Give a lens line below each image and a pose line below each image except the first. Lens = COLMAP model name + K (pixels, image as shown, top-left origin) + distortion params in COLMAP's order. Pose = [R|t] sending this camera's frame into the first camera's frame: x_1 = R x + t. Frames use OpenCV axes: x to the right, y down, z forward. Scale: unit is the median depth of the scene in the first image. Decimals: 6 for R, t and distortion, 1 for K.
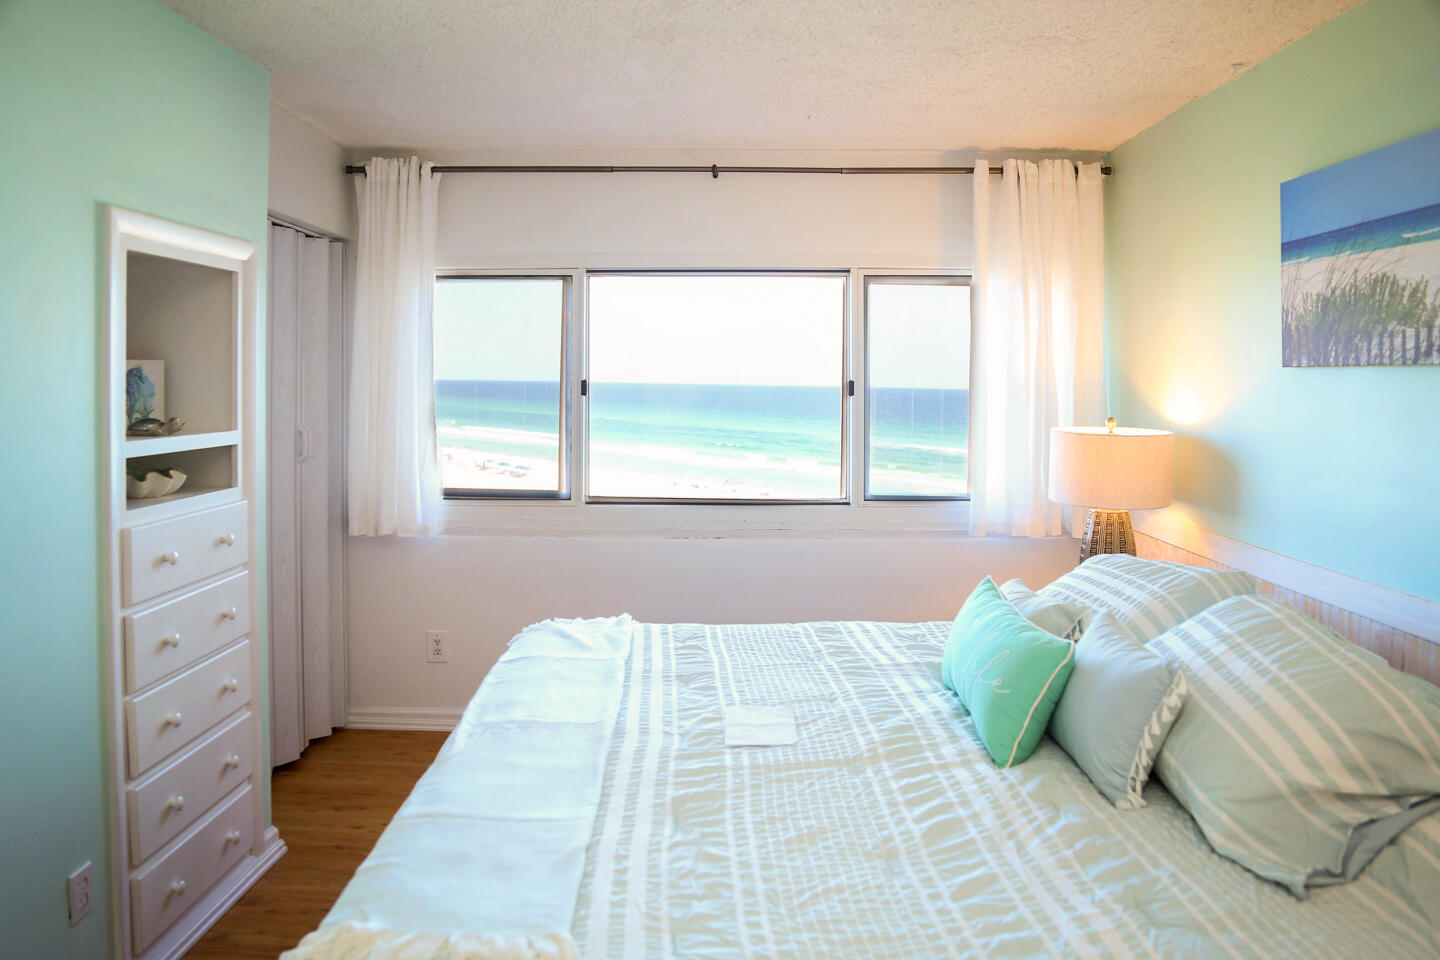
lens RADIAL K [[1029.0, 0, 754.1], [0, 1029.0, 385.4], [0, 0, 1]] dist [-0.080623, 0.009953]
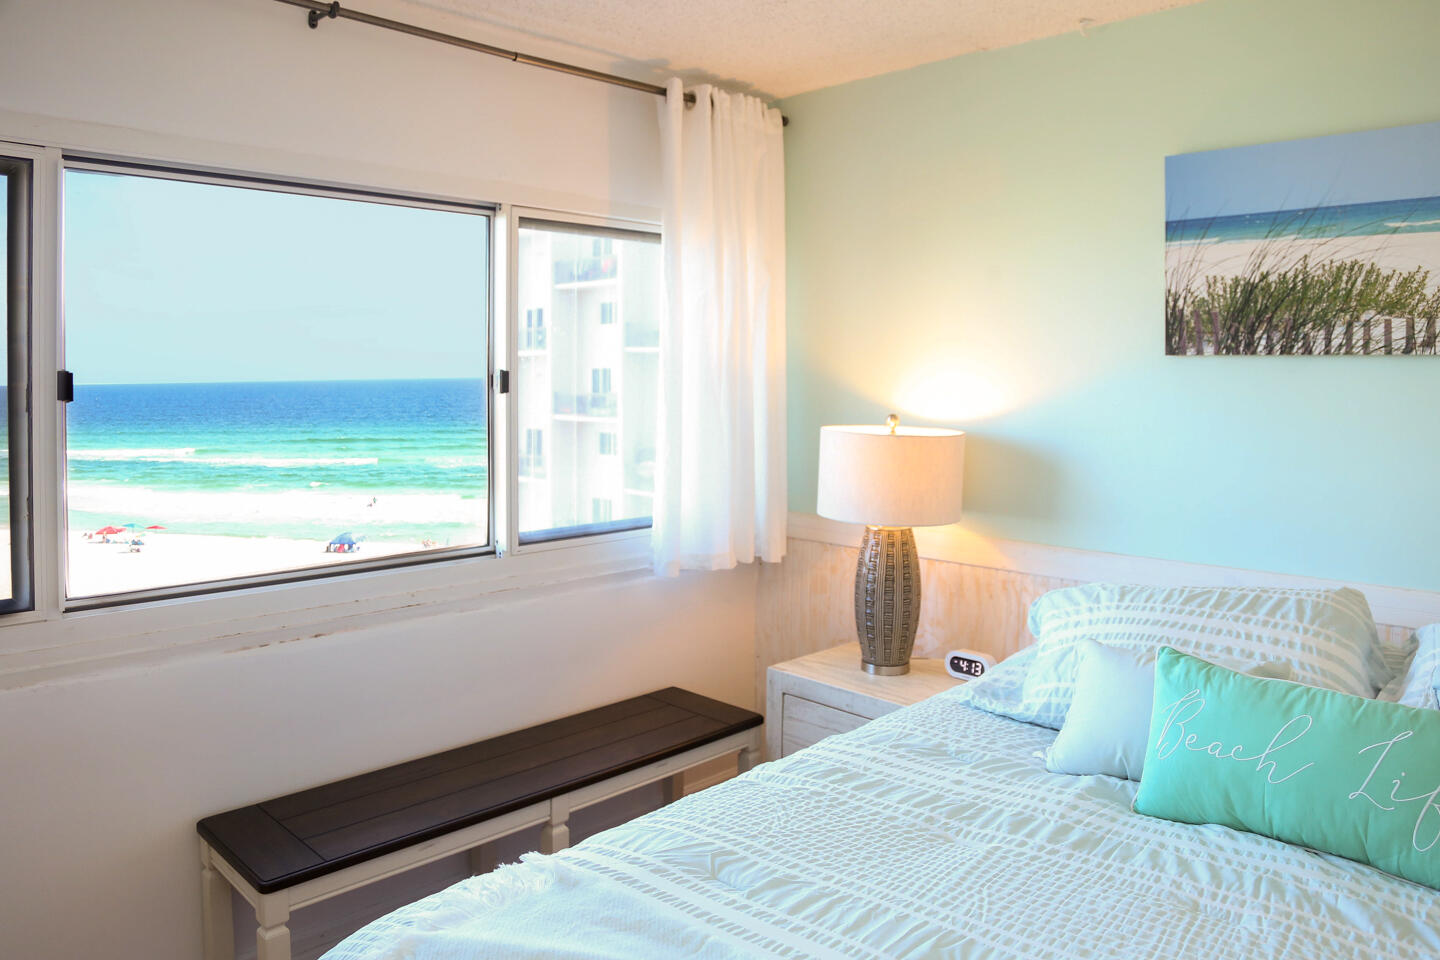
lens RADIAL K [[1029.0, 0, 754.1], [0, 1029.0, 385.4], [0, 0, 1]] dist [-0.080623, 0.009953]
pose [[0.702010, -0.012673, 0.712054, -0.495913], [0.003483, 0.999891, 0.014362, -0.006856], [-0.712158, -0.007602, 0.701978, 0.752787]]
